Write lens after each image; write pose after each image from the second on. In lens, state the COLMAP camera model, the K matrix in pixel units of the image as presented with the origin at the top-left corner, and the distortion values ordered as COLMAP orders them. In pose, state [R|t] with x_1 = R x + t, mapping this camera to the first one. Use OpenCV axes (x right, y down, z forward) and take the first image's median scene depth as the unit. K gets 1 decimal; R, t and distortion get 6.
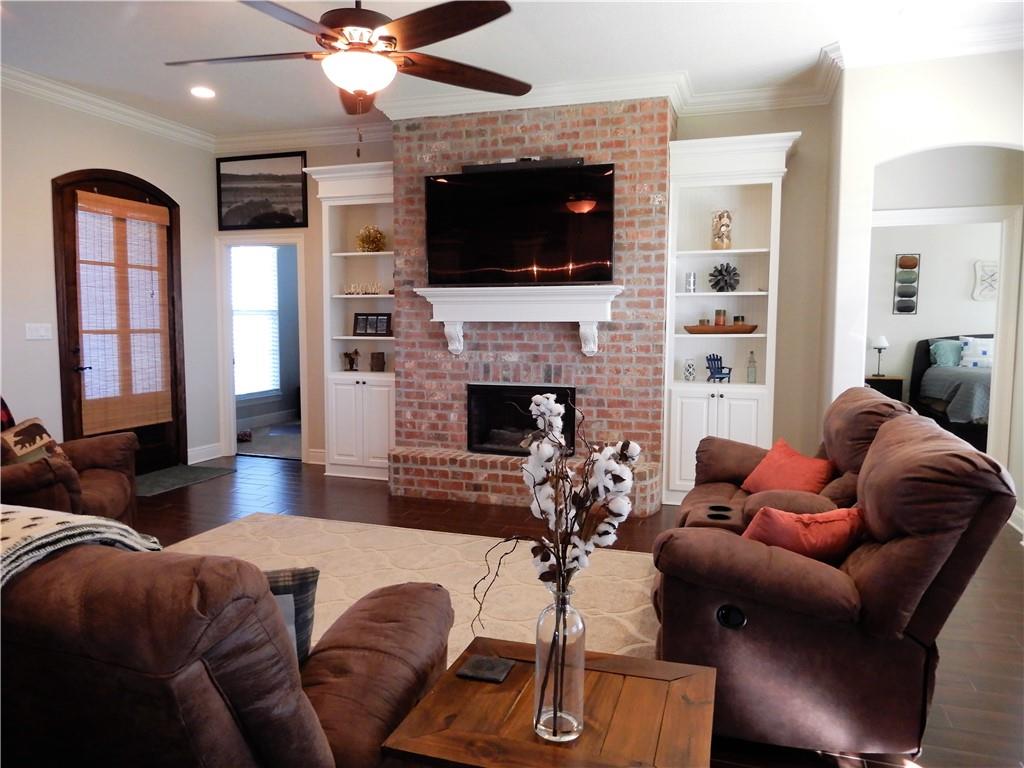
lens RADIAL K [[729.2, 0, 512.0], [0, 729.2, 384.0], [0, 0, 1]] dist [0.004596, -0.003019]
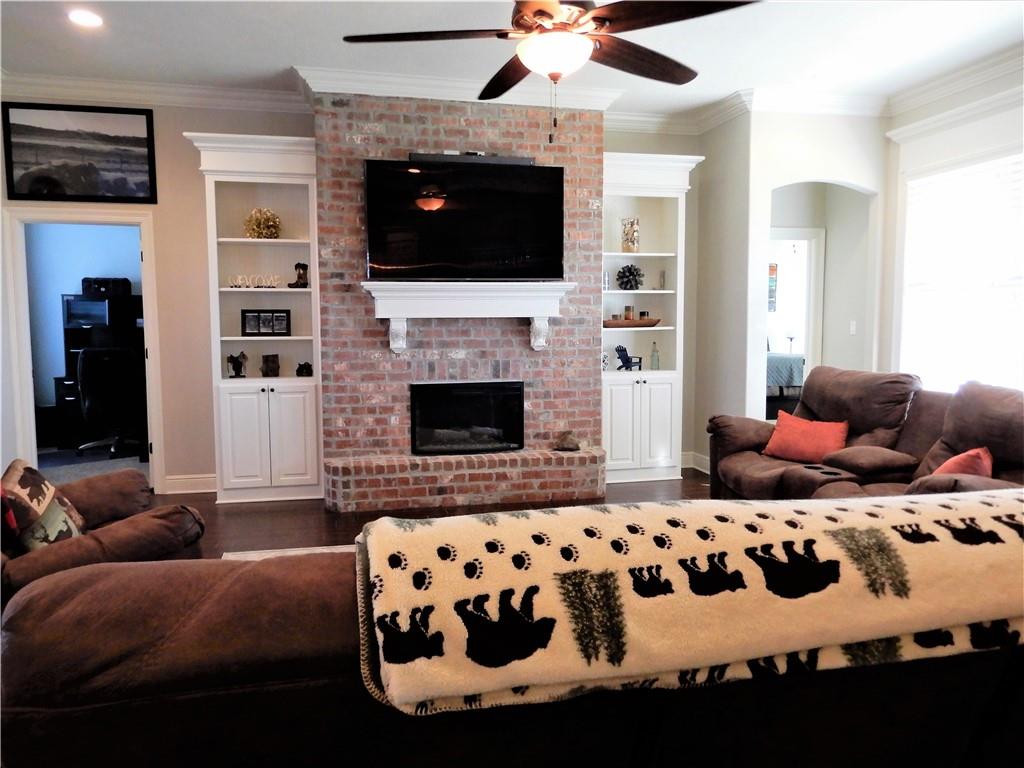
lens RADIAL K [[729.2, 0, 512.0], [0, 729.2, 384.0], [0, 0, 1]] dist [0.004596, -0.003019]
pose [[0.857705, -0.052871, 0.511417, -0.448119], [0.052068, 0.998517, 0.015904, -0.008711], [-0.511499, 0.012987, 0.859186, 0.124784]]
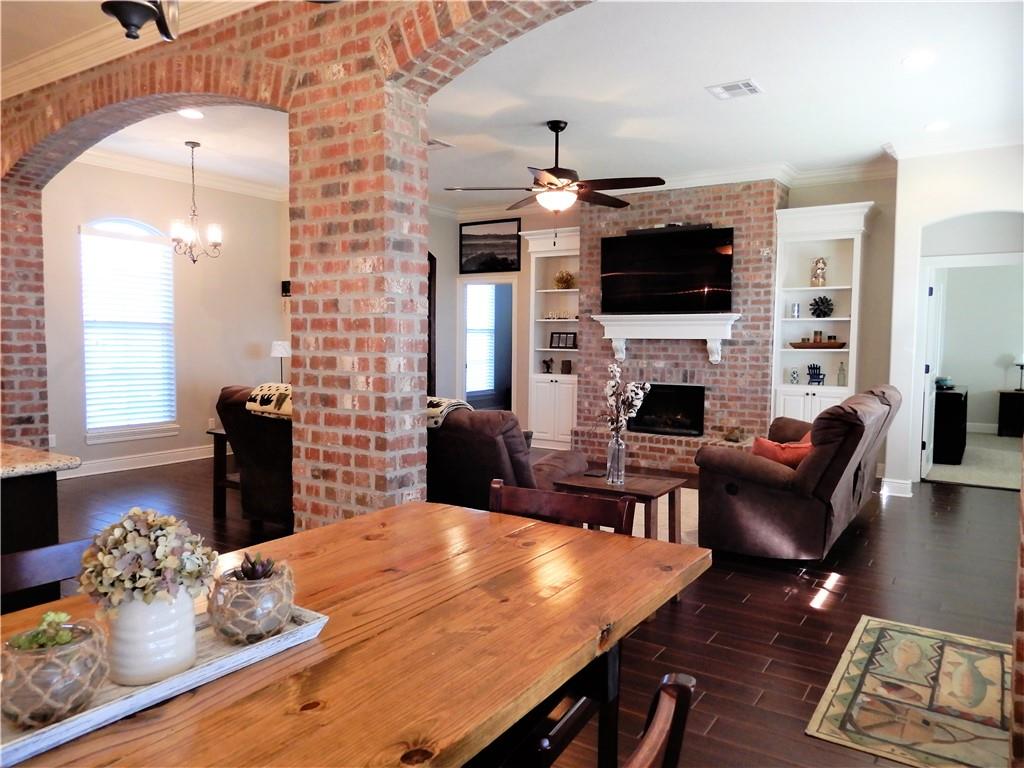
lens RADIAL K [[729.2, 0, 512.0], [0, 729.2, 384.0], [0, 0, 1]] dist [0.004596, -0.003019]
pose [[0.964391, 0.022124, -0.263554, 0.098248], [-0.028160, 0.999420, -0.019147, 0.036973], [0.262977, 0.025887, 0.964455, -0.434579]]
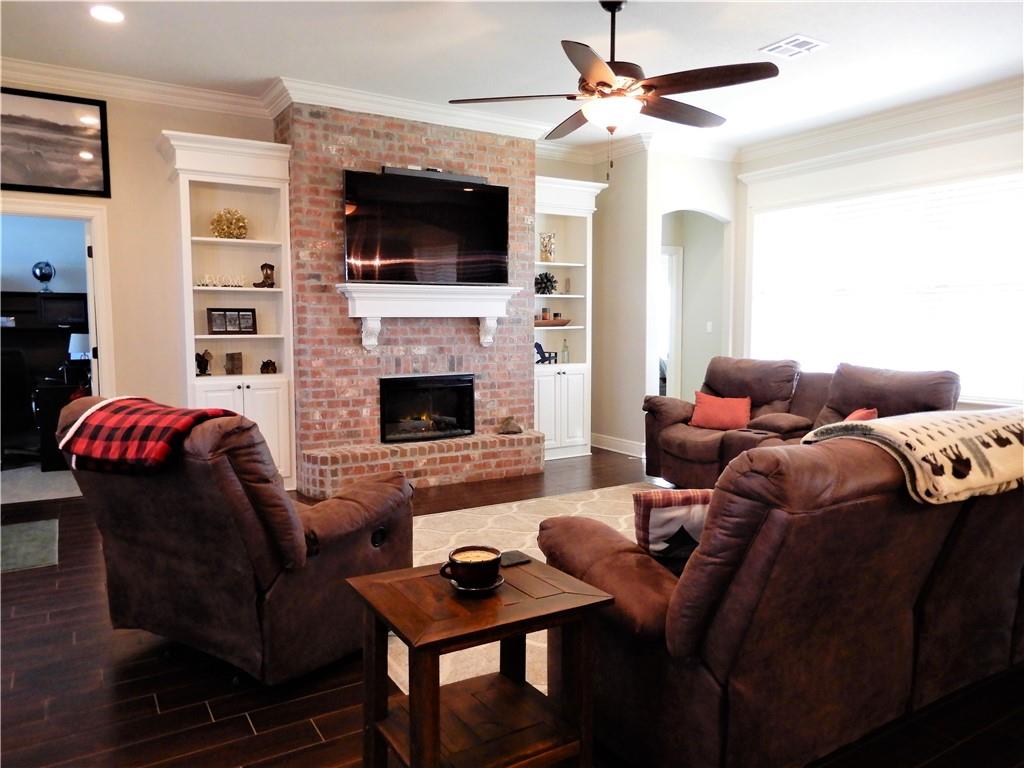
lens RADIAL K [[729.2, 0, 512.0], [0, 729.2, 384.0], [0, 0, 1]] dist [0.004596, -0.003019]
pose [[0.645948, -0.069590, 0.760203, -0.748517], [0.069447, 0.997064, 0.032263, -0.012620], [-0.760216, 0.031953, 0.648885, 0.201312]]
